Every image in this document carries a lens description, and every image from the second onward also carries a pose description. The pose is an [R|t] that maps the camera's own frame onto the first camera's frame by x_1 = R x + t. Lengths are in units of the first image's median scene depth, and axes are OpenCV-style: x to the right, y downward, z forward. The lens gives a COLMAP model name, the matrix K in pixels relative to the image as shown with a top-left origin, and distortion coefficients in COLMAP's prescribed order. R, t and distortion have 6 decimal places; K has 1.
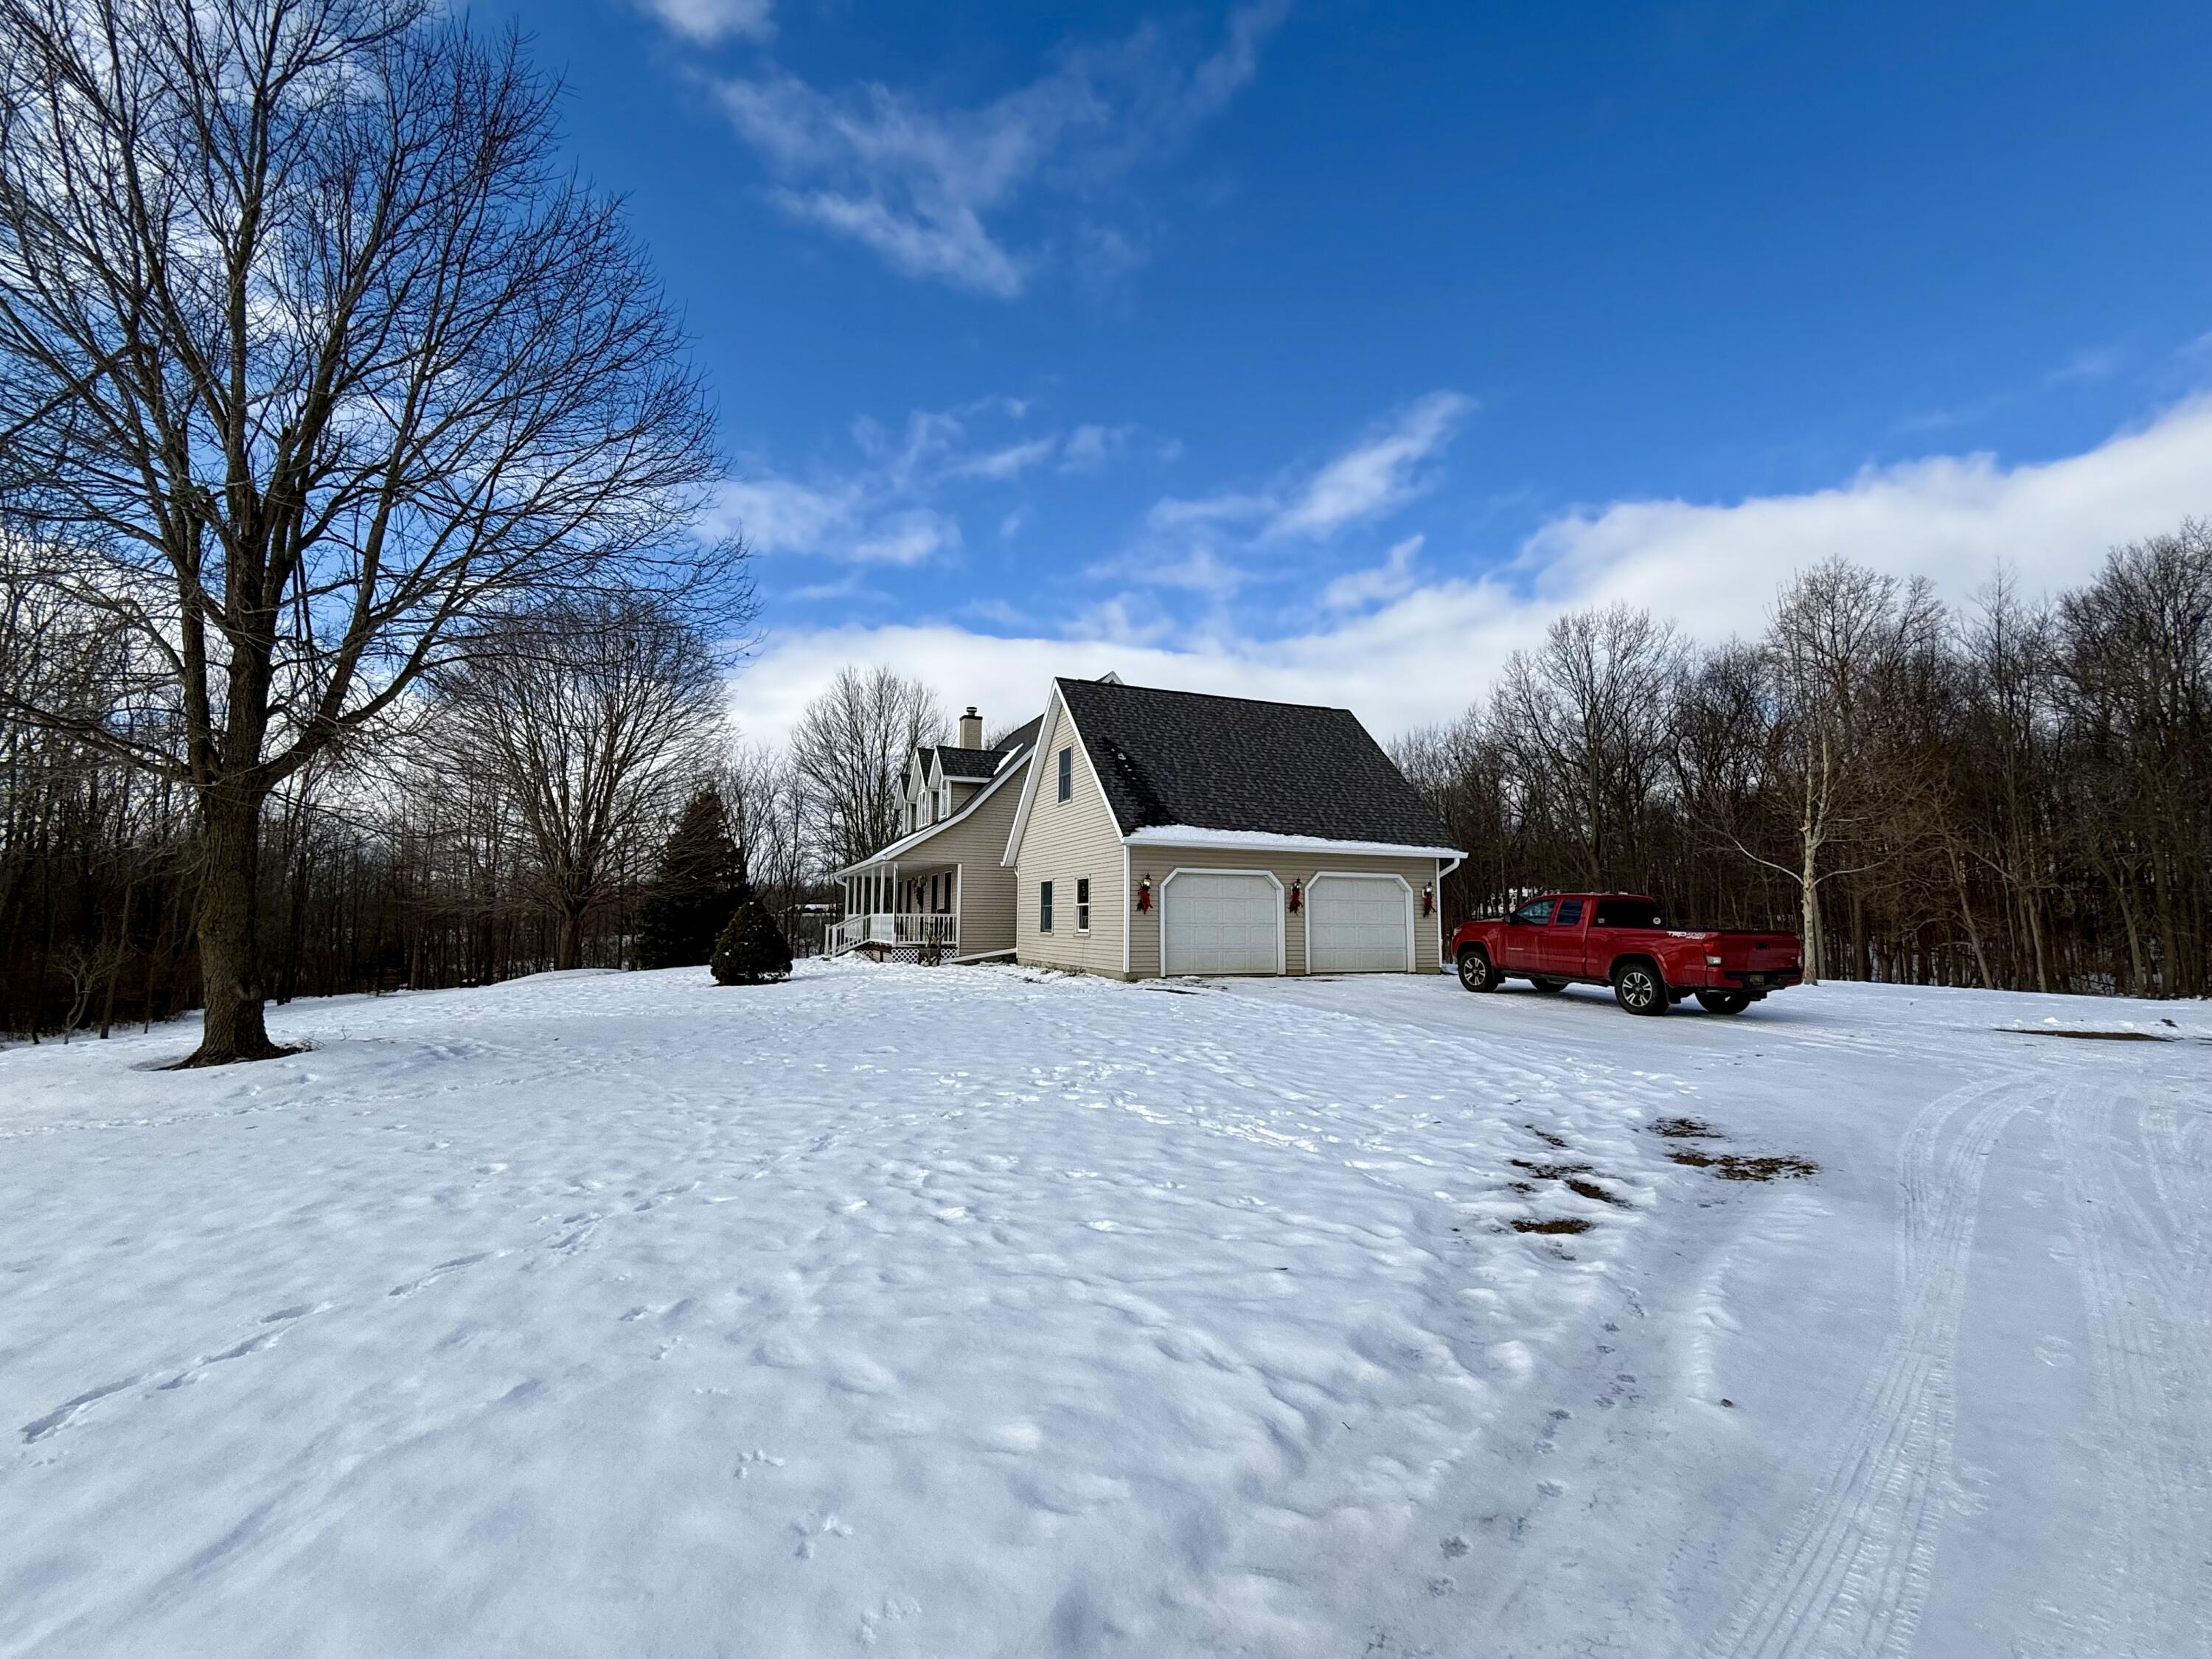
lens RADIAL K [[982.3, 0, 1102.5], [0, 982.3, 822.9], [0, 0, 1]] dist [0.005026, 0.000170]
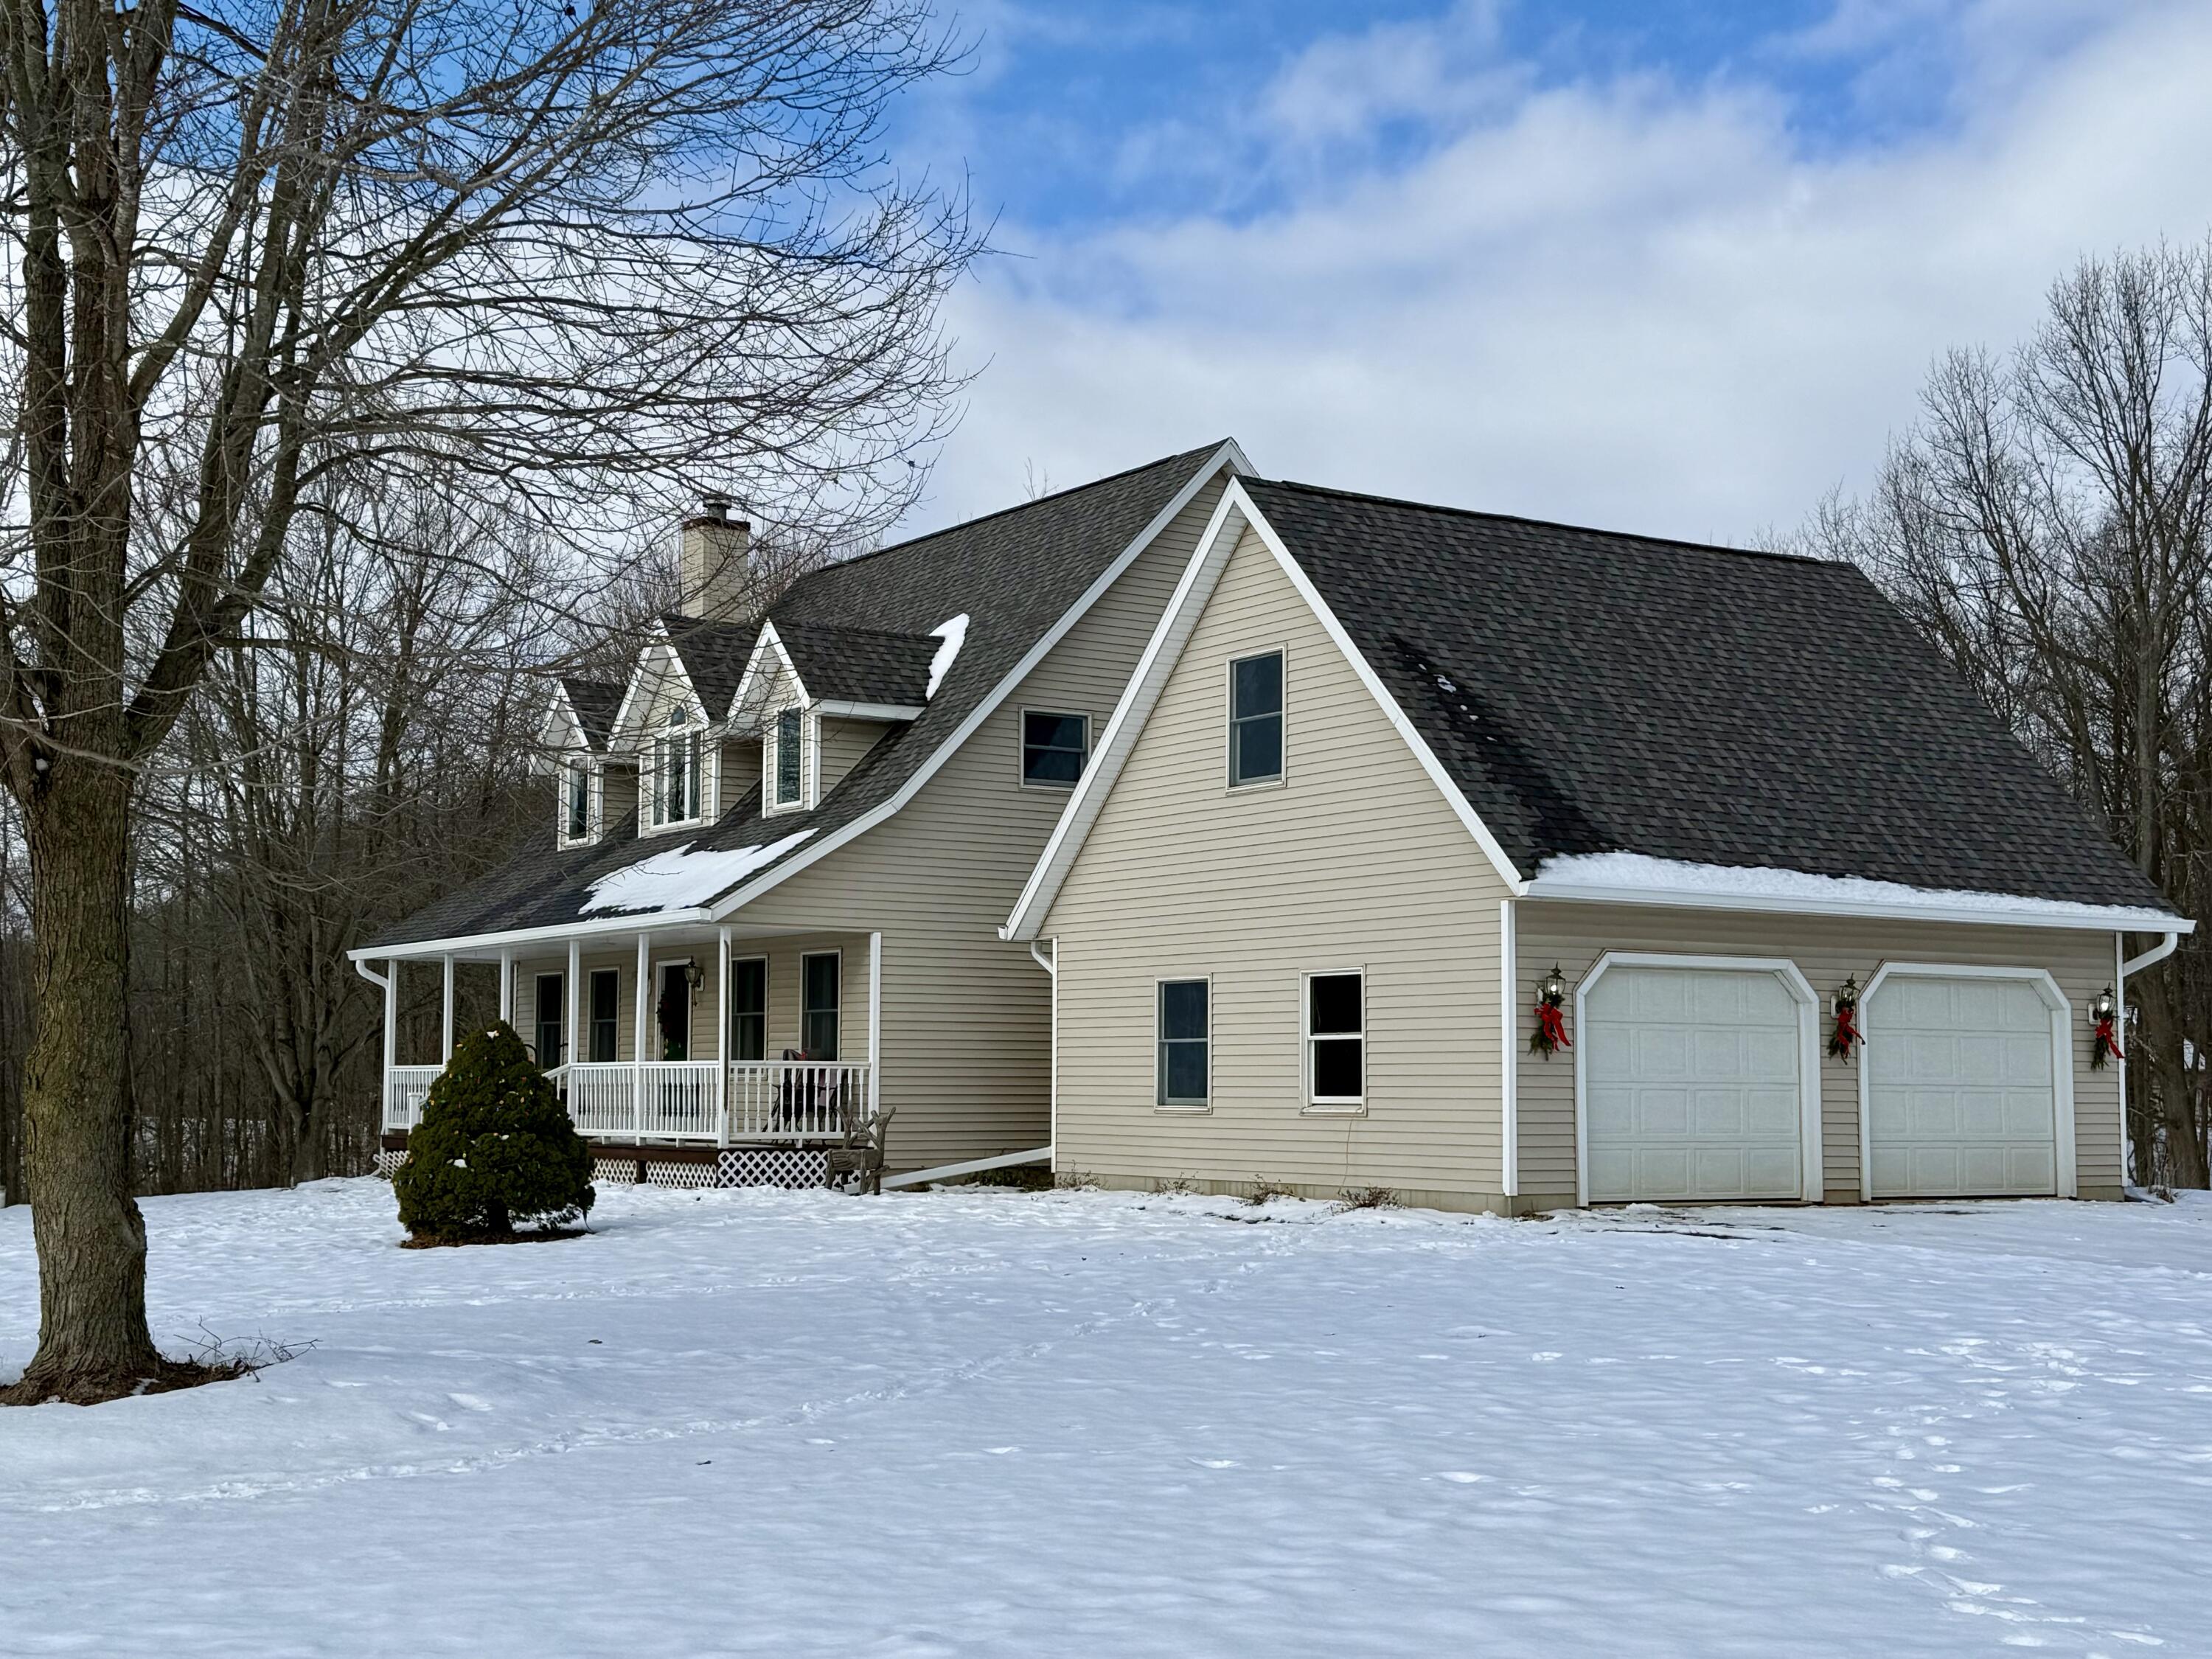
lens RADIAL K [[3119.6, 0, 1111.1], [0, 3119.6, 833.0], [0, 0, 1]] dist [0.050952, 0.000000]
pose [[0.979035, 0.013601, 0.203236, -0.392894], [-0.017343, 0.999711, 0.016640, -0.023928], [-0.202951, -0.019816, 0.978988, -0.273272]]
